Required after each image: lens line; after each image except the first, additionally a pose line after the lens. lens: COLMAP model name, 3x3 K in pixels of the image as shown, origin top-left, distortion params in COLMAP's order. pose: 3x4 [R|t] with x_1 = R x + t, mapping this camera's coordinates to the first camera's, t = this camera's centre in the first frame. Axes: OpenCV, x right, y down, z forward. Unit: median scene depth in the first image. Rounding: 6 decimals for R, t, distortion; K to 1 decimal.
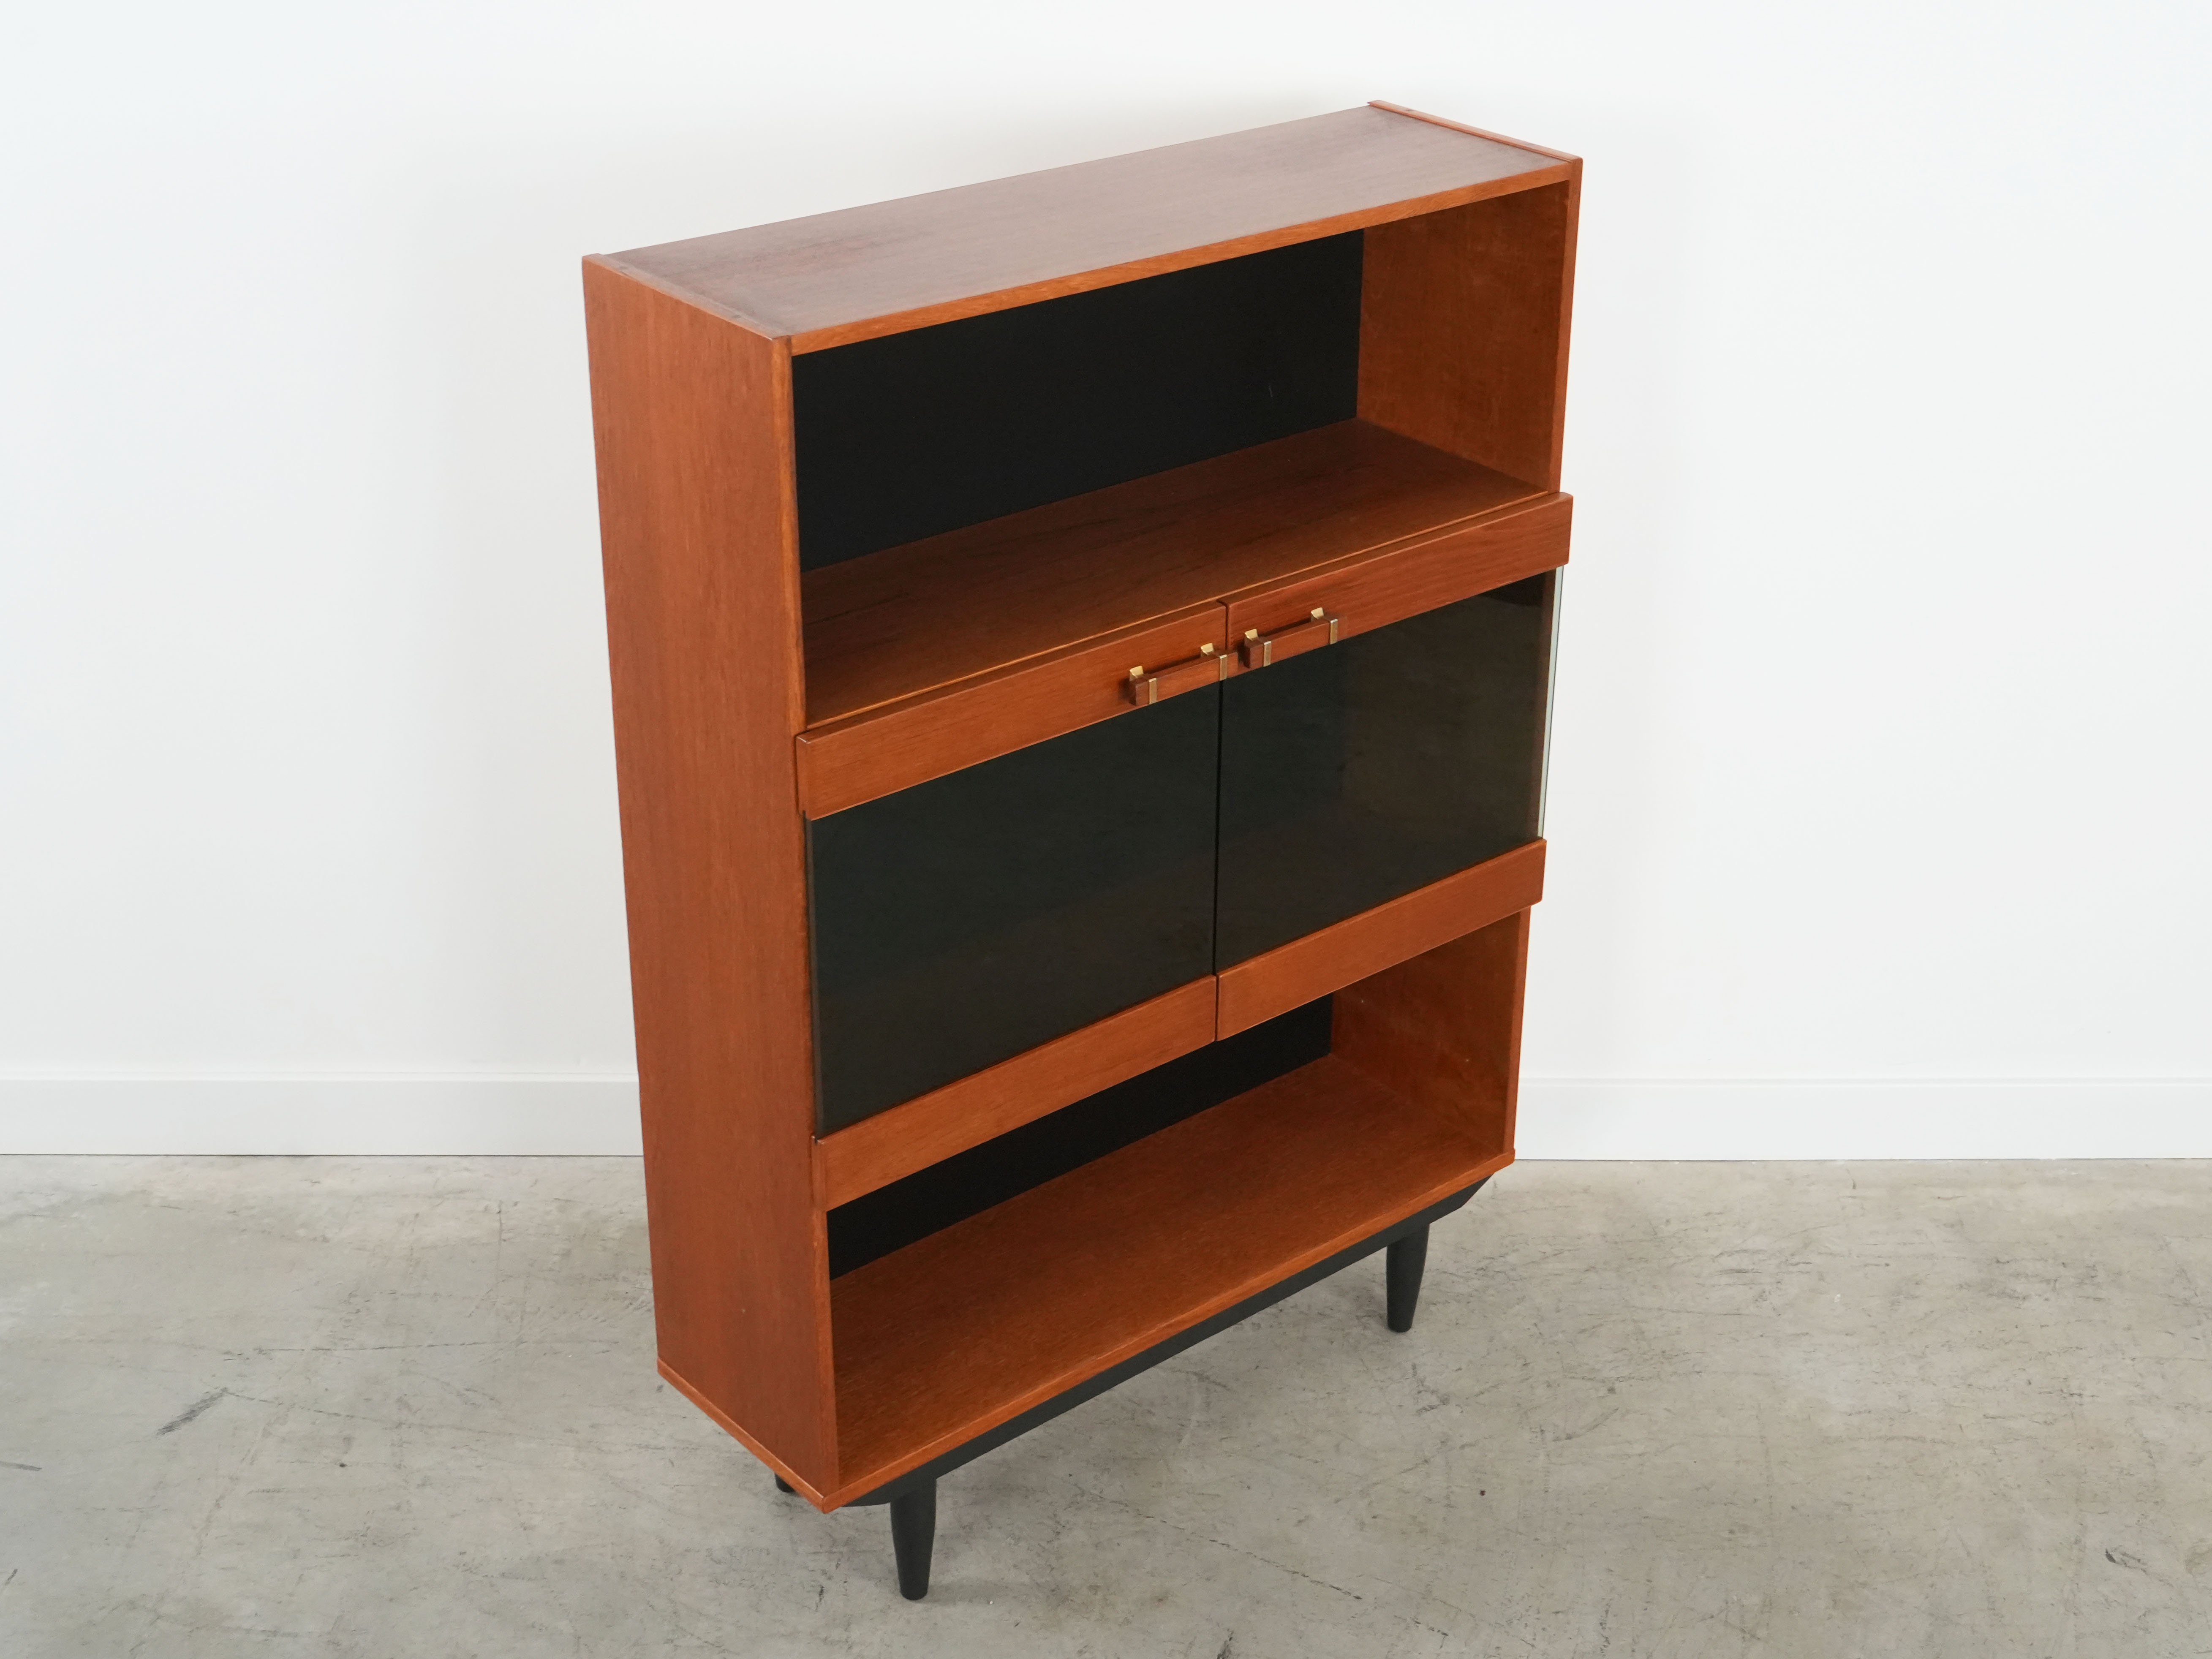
lens RADIAL K [[2770.2, 0, 1106.0], [0, 2770.2, 829.5], [0, 0, 1]] dist [0.010427, 0.055427]
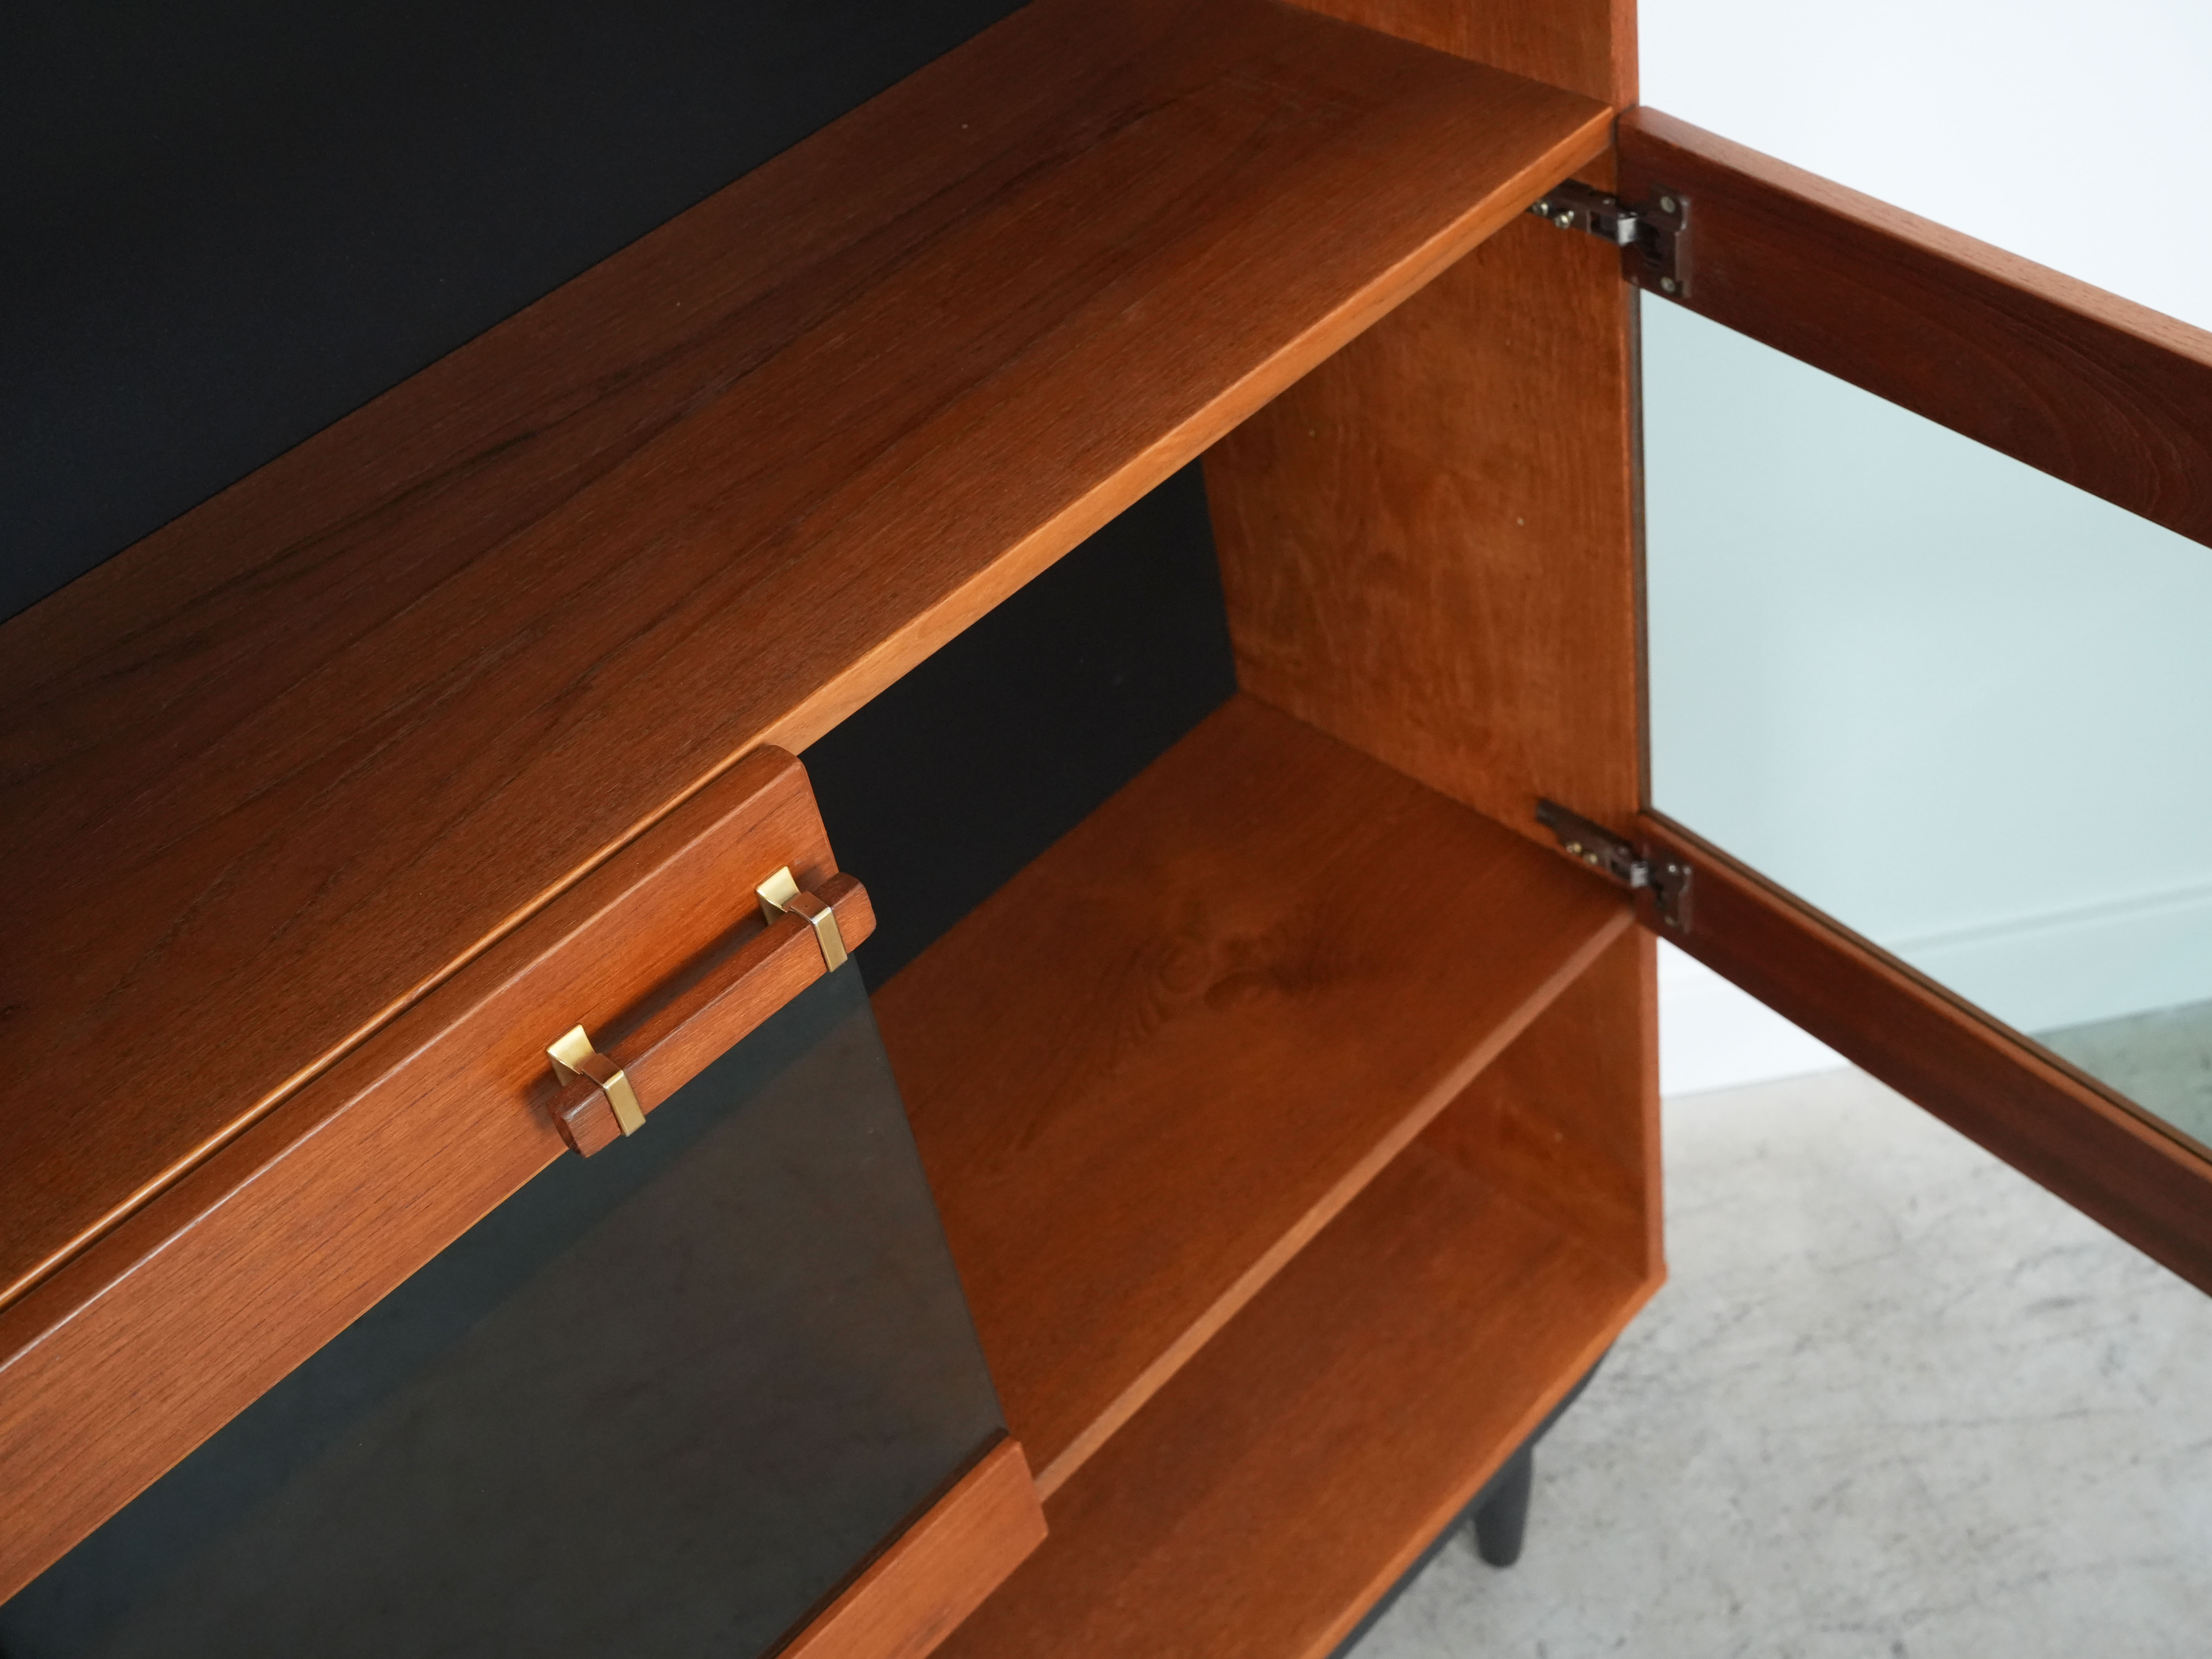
lens RADIAL K [[2412.1, 0, 1106.0], [0, 2412.1, 829.5], [0, 0, 1]] dist [-0.007931, 0.007961]
pose [[0.981047, -0.190408, -0.035933, 0.071757], [0.192405, 0.935291, 0.297004, -0.123881], [-0.022944, -0.298289, 0.954200, 0.569233]]
